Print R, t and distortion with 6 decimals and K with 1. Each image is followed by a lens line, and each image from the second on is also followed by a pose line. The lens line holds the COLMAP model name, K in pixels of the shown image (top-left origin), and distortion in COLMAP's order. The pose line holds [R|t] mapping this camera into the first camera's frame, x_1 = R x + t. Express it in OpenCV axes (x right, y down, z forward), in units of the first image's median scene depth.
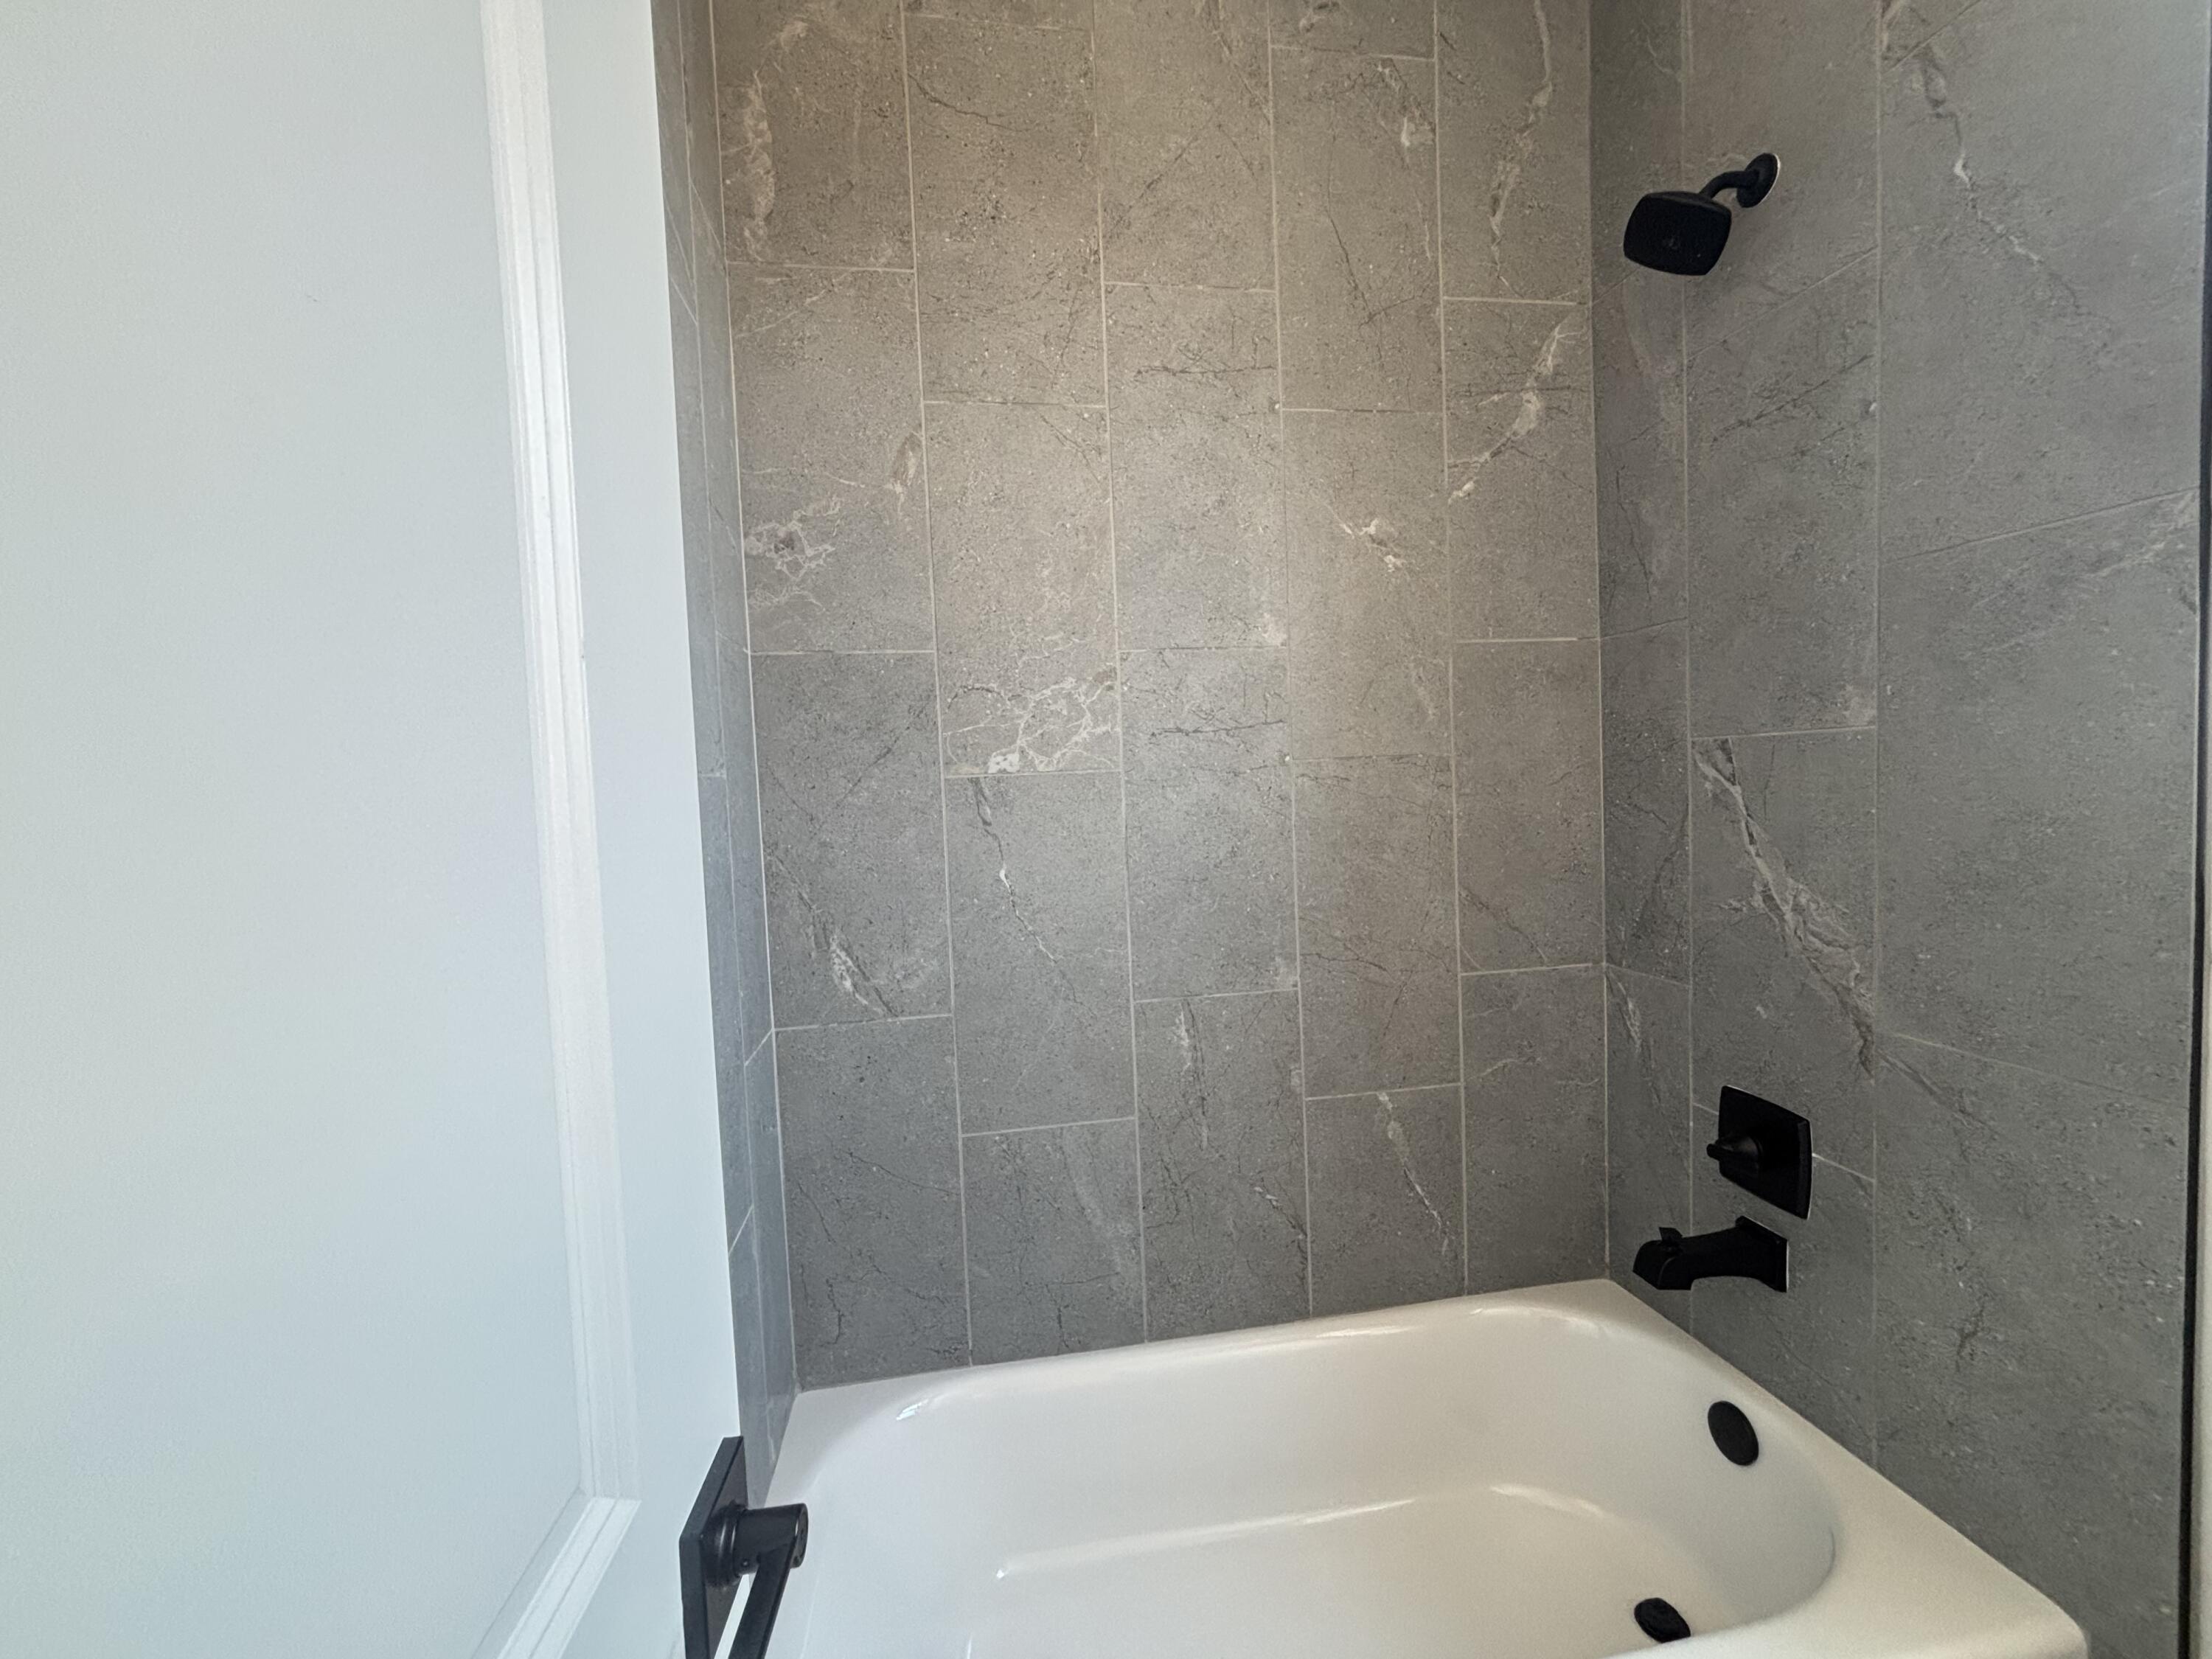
lens RADIAL K [[890.3, 0, 1109.6], [0, 890.3, 853.4], [0, 0, 1]] dist [-0.000363, 0.001636]
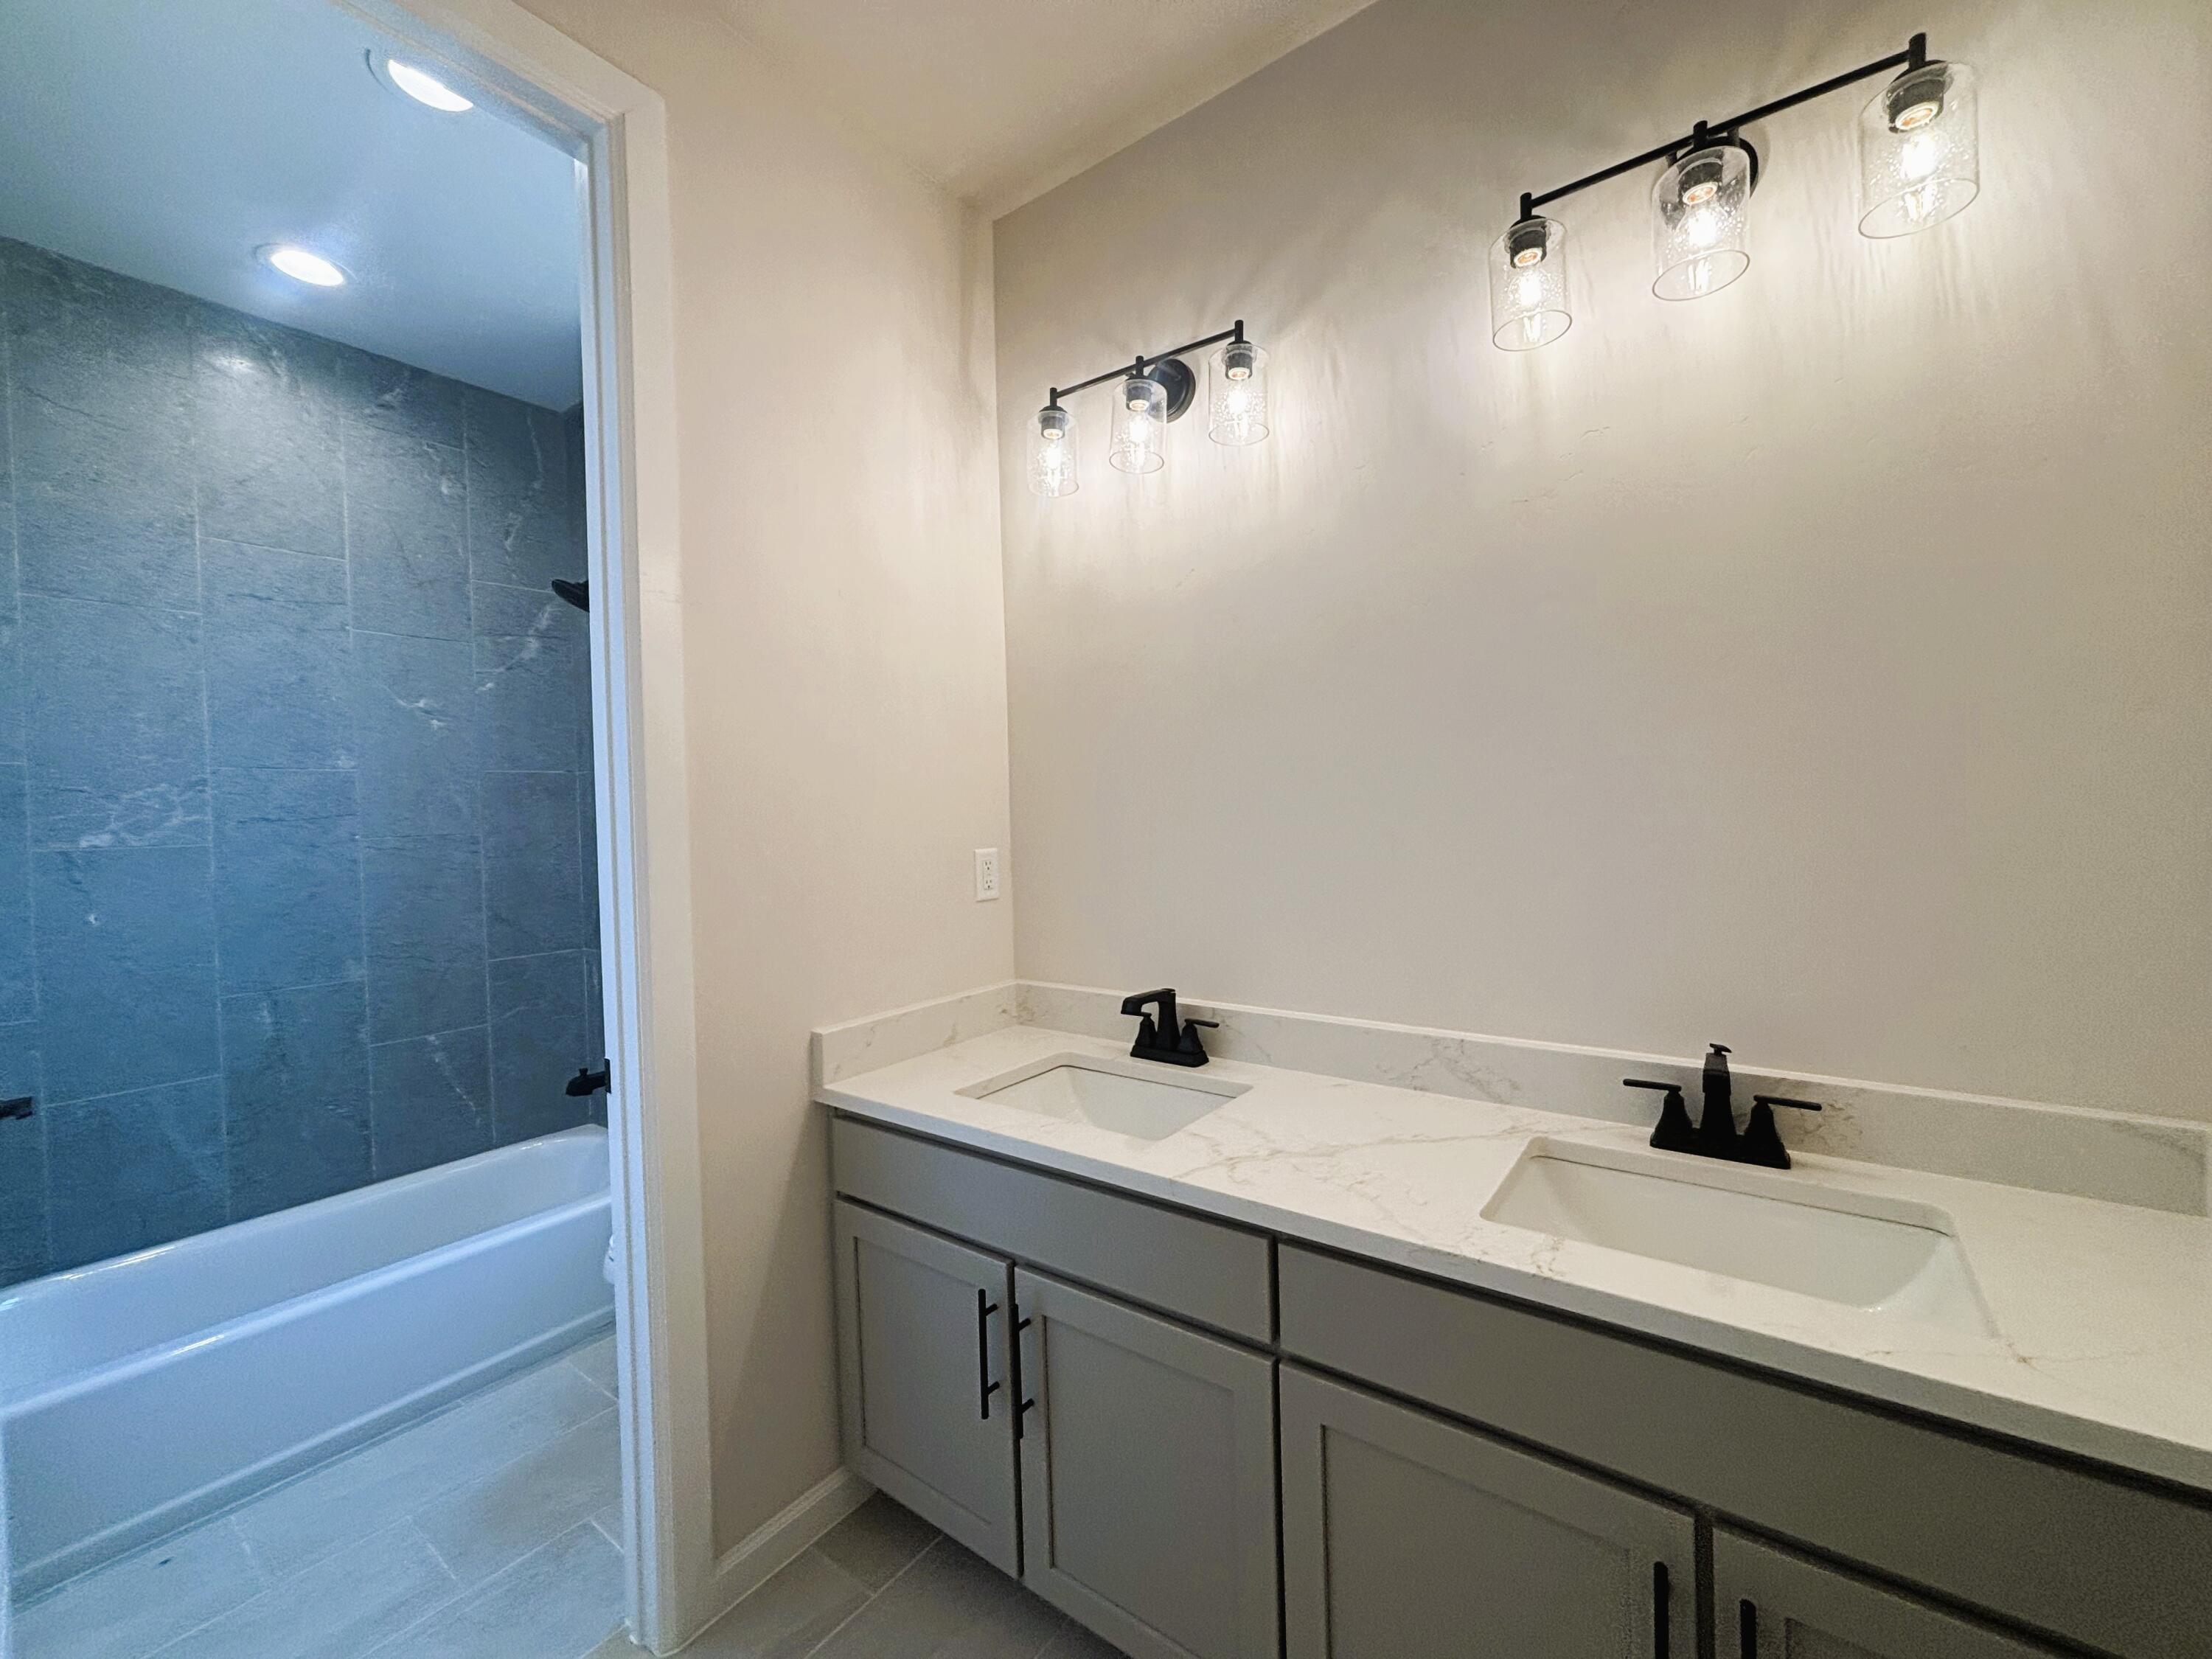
lens RADIAL K [[890.3, 0, 1110.5], [0, 890.3, 829.9], [0, 0, 1]] dist [-0.000363, 0.001636]
pose [[0.695891, 0.010864, 0.718065, -0.011715], [0.034607, 0.998217, -0.048641, 0.008388], [-0.717313, 0.058699, 0.694274, -1.169290]]
